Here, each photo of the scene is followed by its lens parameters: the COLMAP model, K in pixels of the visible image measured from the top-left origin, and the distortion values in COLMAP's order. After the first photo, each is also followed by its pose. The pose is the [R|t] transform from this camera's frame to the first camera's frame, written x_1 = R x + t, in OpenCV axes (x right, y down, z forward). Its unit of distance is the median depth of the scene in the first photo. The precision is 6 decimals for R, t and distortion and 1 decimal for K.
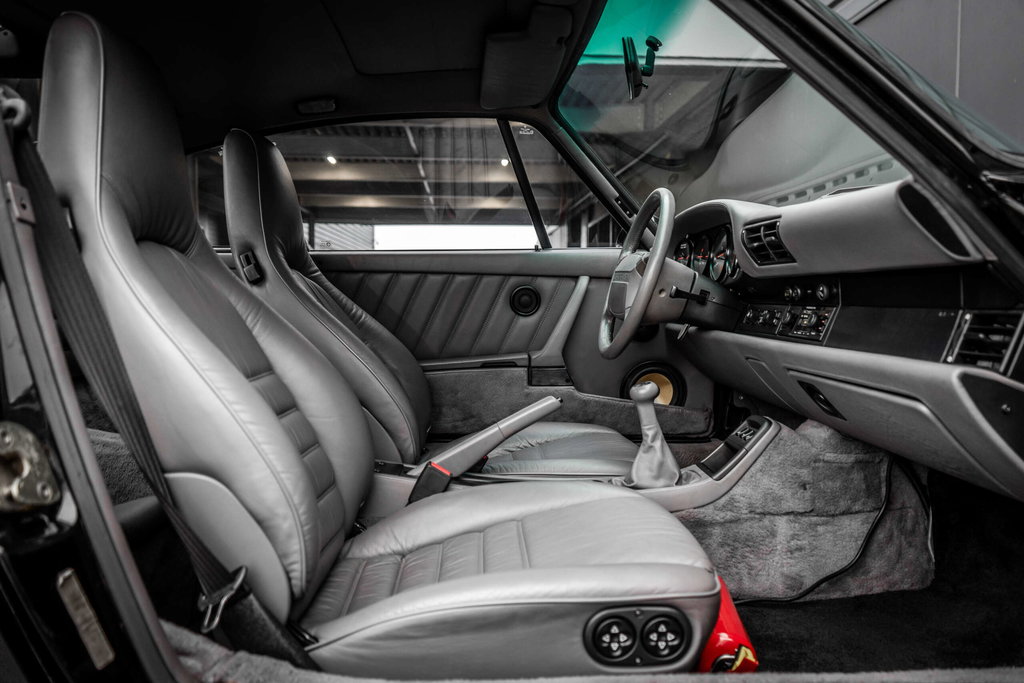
lens RADIAL K [[862.4, 0, 511.9], [0, 862.4, 341.0], [0, 0, 1]] dist [0.026817, -0.005496]
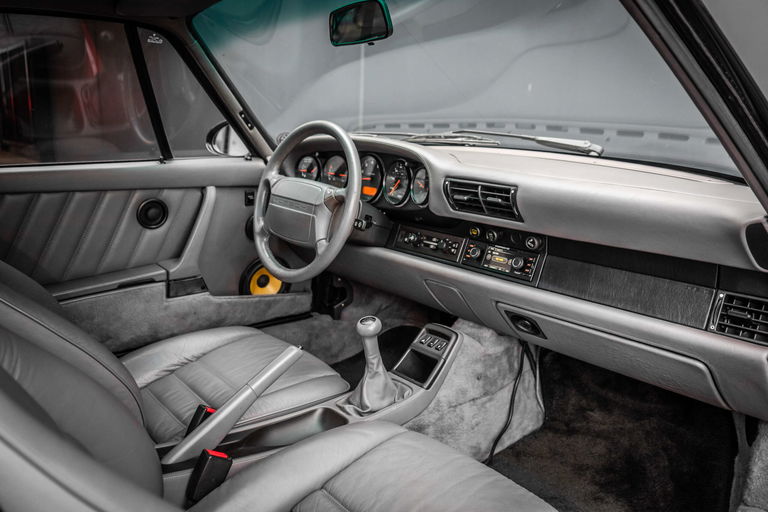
lens RADIAL K [[651.9, 0, 385.4], [0, 651.9, 255.5], [0, 0, 1]] dist [-0.014282, -0.006891]
pose [[0.778187, -0.123614, 0.615748, -0.337230], [0.012163, 0.983221, 0.182014, -0.184317], [-0.627915, -0.134151, 0.766633, 0.354972]]
